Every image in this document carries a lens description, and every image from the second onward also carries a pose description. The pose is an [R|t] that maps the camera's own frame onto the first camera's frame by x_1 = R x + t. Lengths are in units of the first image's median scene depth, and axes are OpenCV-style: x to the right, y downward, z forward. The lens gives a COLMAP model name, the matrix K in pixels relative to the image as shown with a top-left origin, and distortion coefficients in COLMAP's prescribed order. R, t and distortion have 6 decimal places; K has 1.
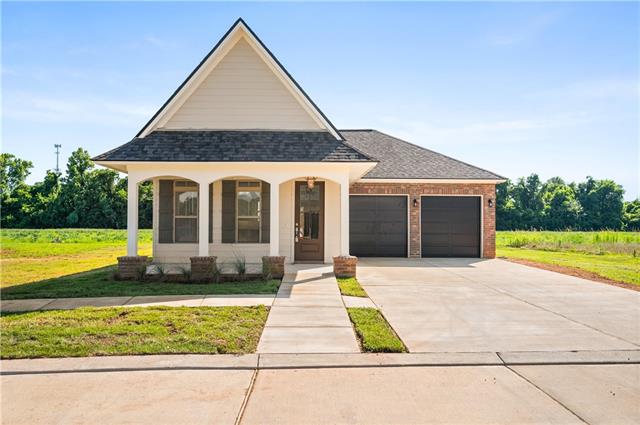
lens RADIAL K [[495.2, 0, 320.3], [0, 495.2, 215.9], [0, 0, 1]] dist [-0.006959, -0.000120]
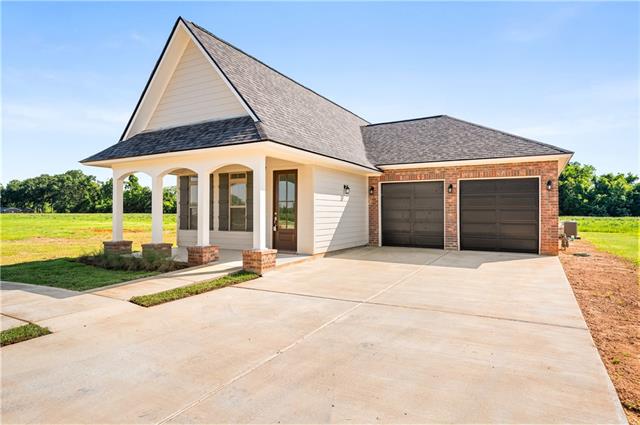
lens RADIAL K [[368.8, 0, 320.2], [0, 368.8, 208.8], [0, 0, 1]] dist [0.002456, 0.000153]
pose [[0.870674, -0.007540, -0.491803, 0.313035], [0.013119, 0.999883, 0.007896, 0.002005], [0.491686, -0.013327, 0.870671, 0.303981]]
